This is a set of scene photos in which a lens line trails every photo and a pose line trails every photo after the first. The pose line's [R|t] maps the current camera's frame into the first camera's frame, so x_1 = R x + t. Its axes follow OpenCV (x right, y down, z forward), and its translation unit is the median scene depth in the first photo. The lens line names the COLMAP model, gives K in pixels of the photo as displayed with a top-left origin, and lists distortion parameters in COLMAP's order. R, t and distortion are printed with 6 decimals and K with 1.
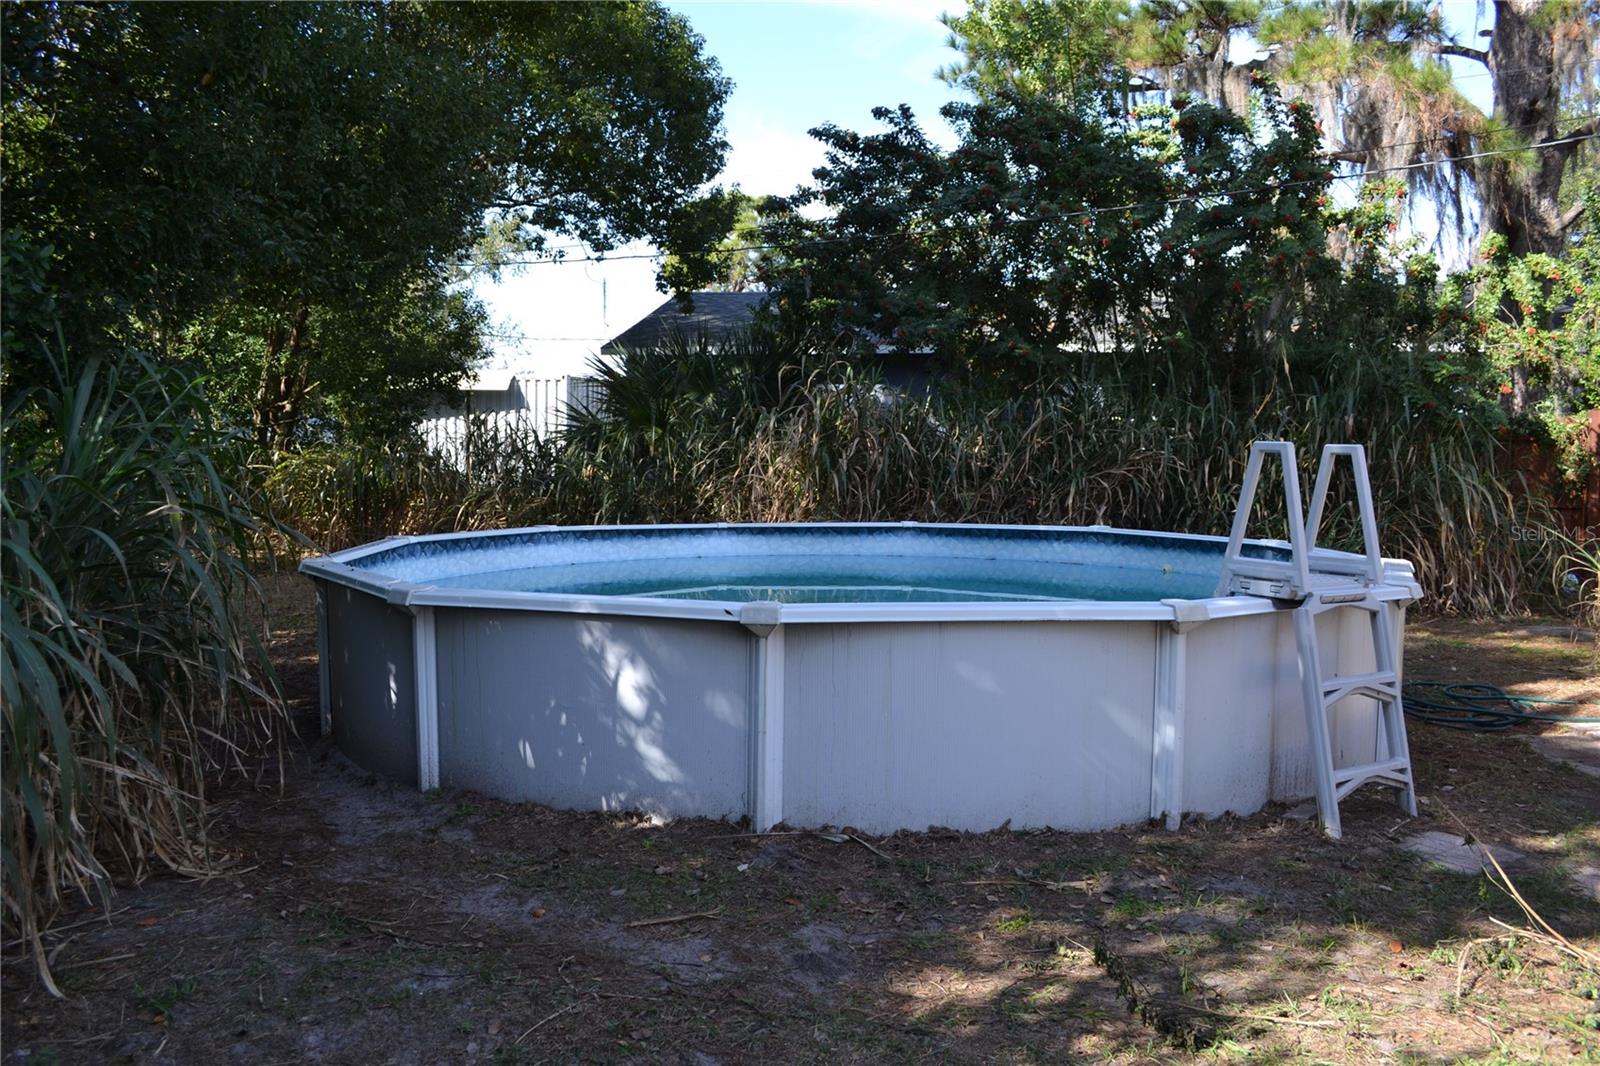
lens RADIAL K [[1288.4, 0, 792.1], [0, 1288.4, 536.9], [0, 0, 1]] dist [-0.087492, 0.015295]
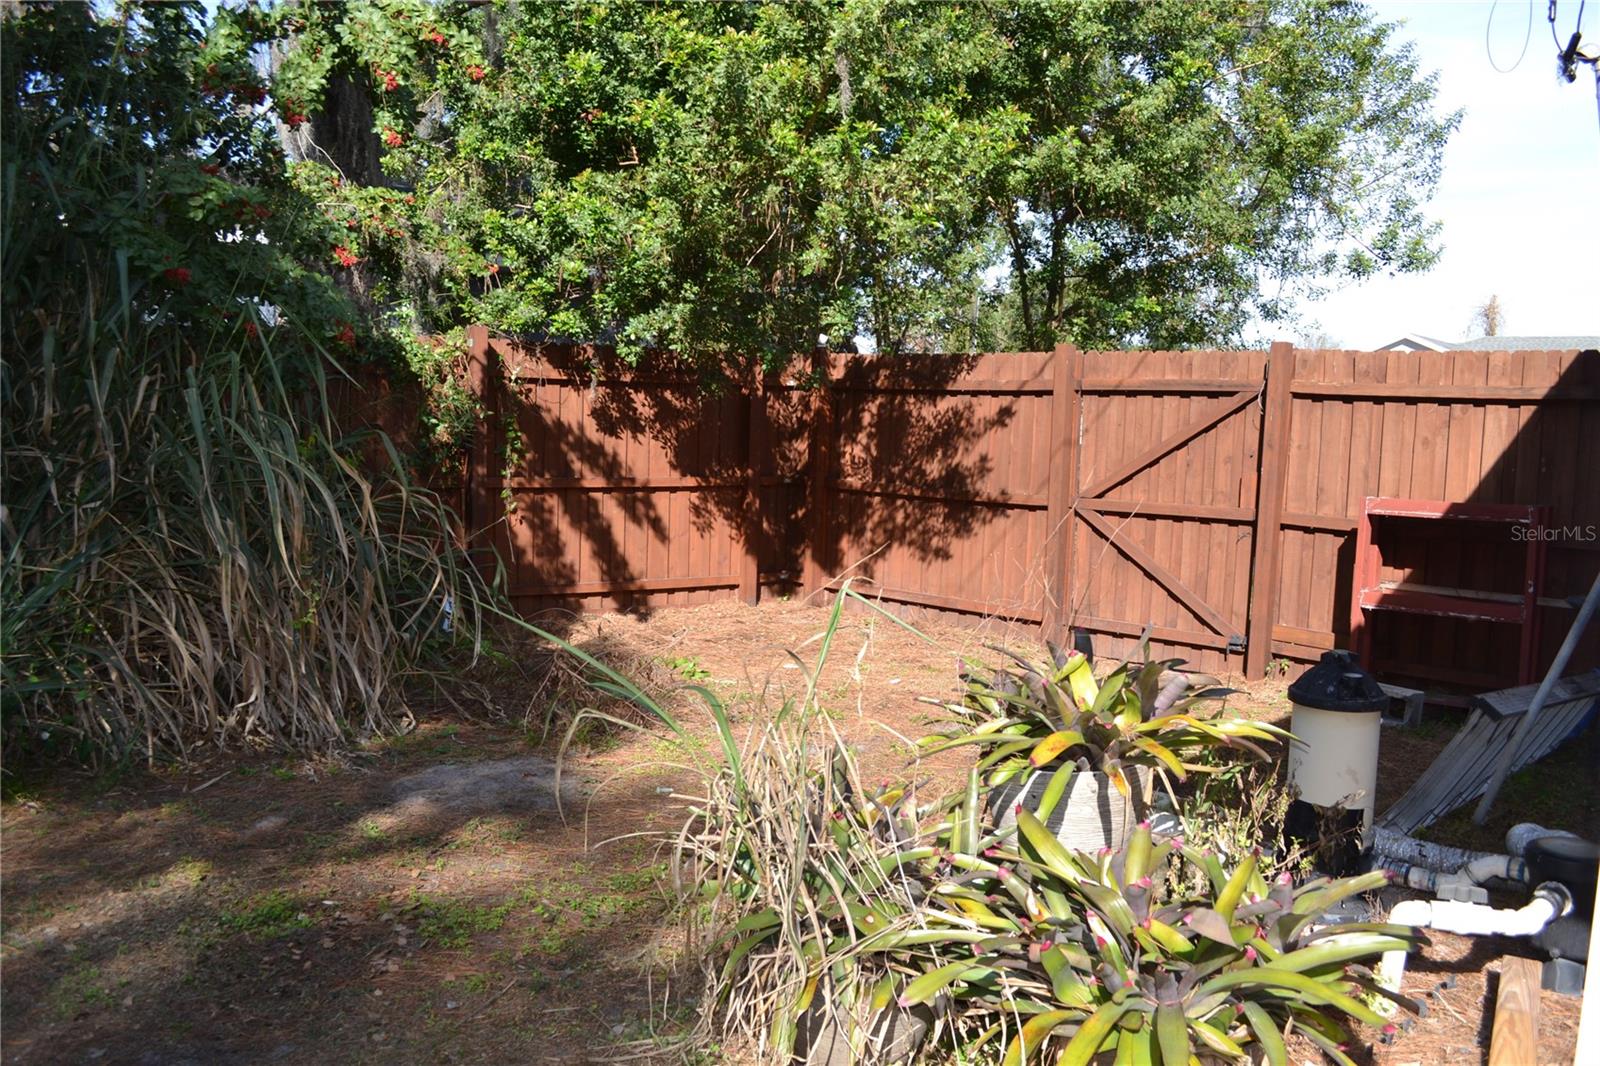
lens RADIAL K [[1288.4, 0, 792.1], [0, 1288.4, 536.9], [0, 0, 1]] dist [-0.087492, 0.015295]
pose [[0.638346, -0.063736, 0.767106, 0.304817], [0.034166, 0.997930, 0.054484, -0.033122], [-0.768991, -0.008571, 0.639202, 0.566375]]
